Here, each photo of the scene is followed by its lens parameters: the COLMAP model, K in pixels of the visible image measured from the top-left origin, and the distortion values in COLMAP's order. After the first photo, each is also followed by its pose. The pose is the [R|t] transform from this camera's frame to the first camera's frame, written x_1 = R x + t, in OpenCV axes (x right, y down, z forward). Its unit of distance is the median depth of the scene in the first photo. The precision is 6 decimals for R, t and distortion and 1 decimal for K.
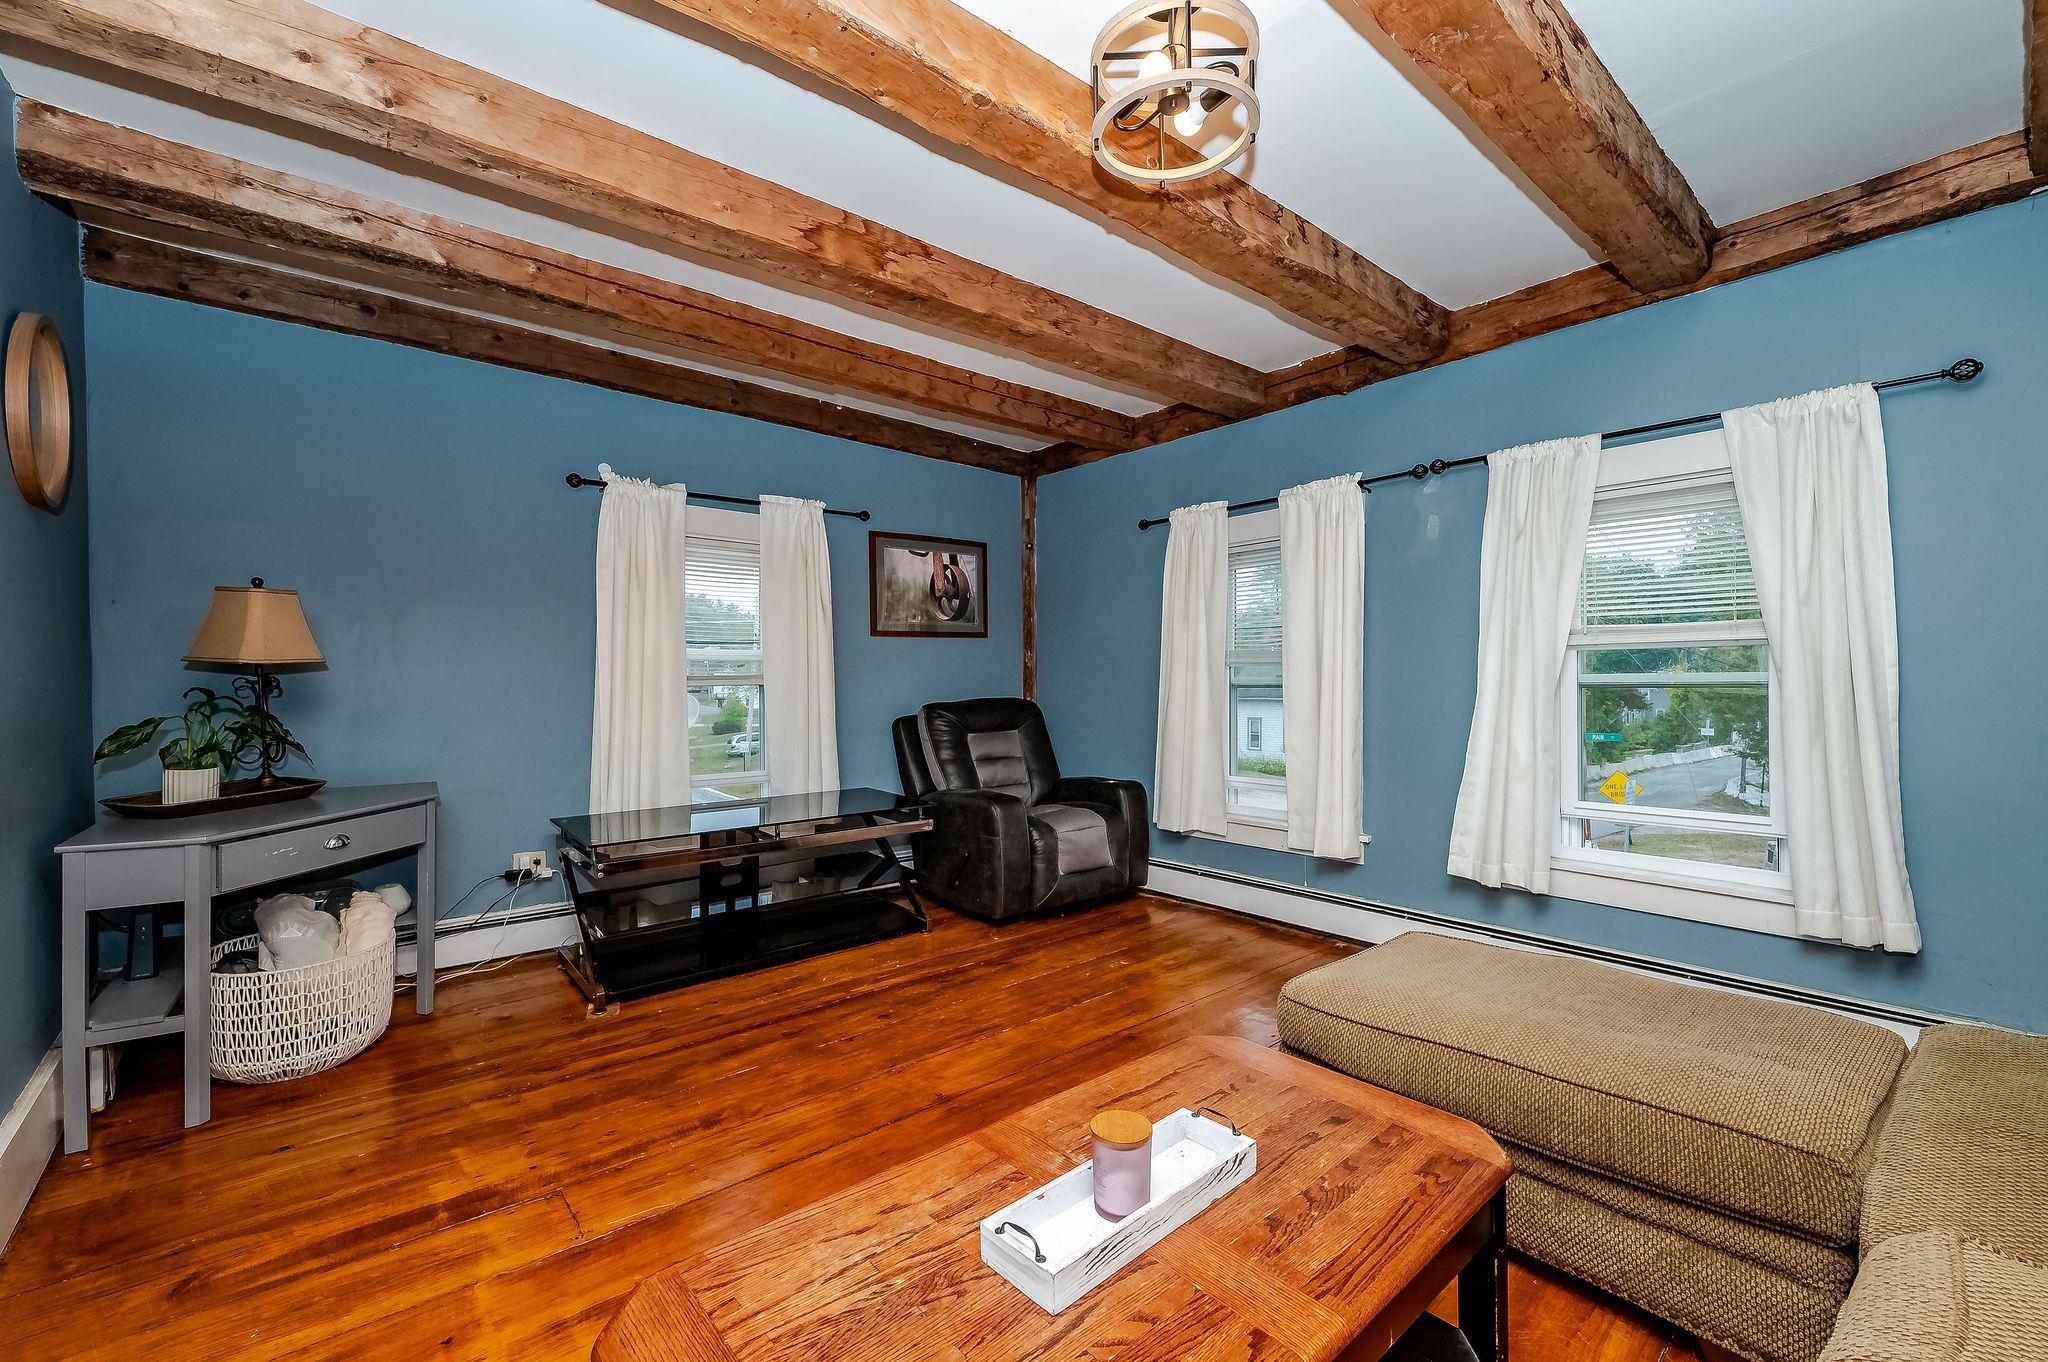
lens RADIAL K [[829.4, 0, 1036.9], [0, 829.4, 681.2], [0, 0, 1]] dist [-0.000600, -0.000392]
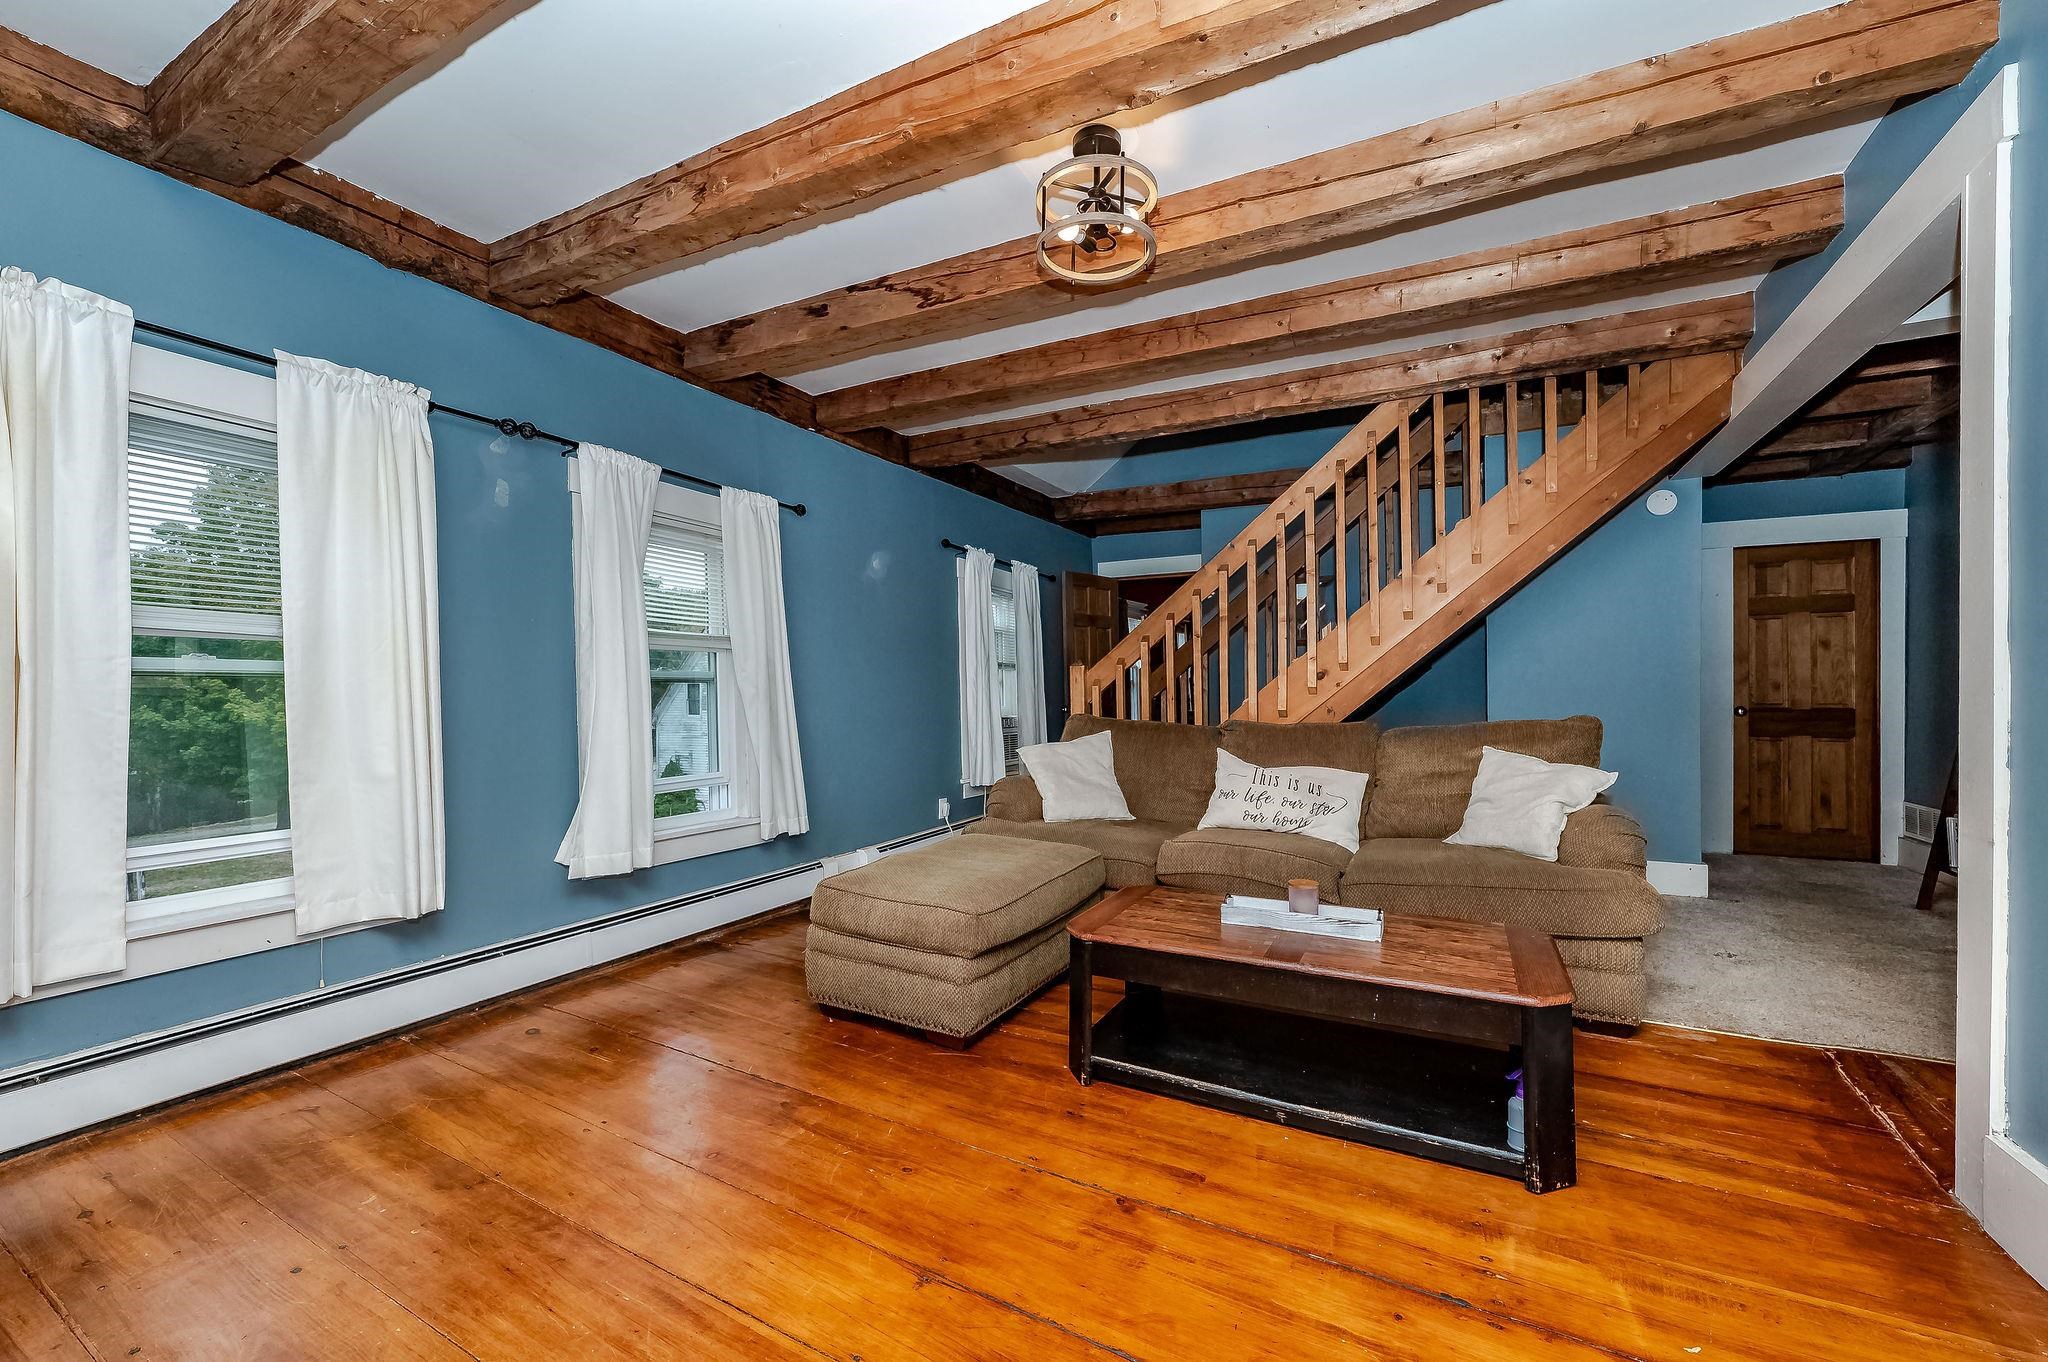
lens RADIAL K [[829.4, 0, 1034.3], [0, 829.4, 692.1], [0, 0, 1]] dist [-0.000600, -0.000392]
pose [[-0.354192, 0.011318, 0.935104, -0.528373], [0.009662, 0.999918, -0.008442, 0.033300], [-0.935123, 0.006045, -0.354272, 0.797437]]
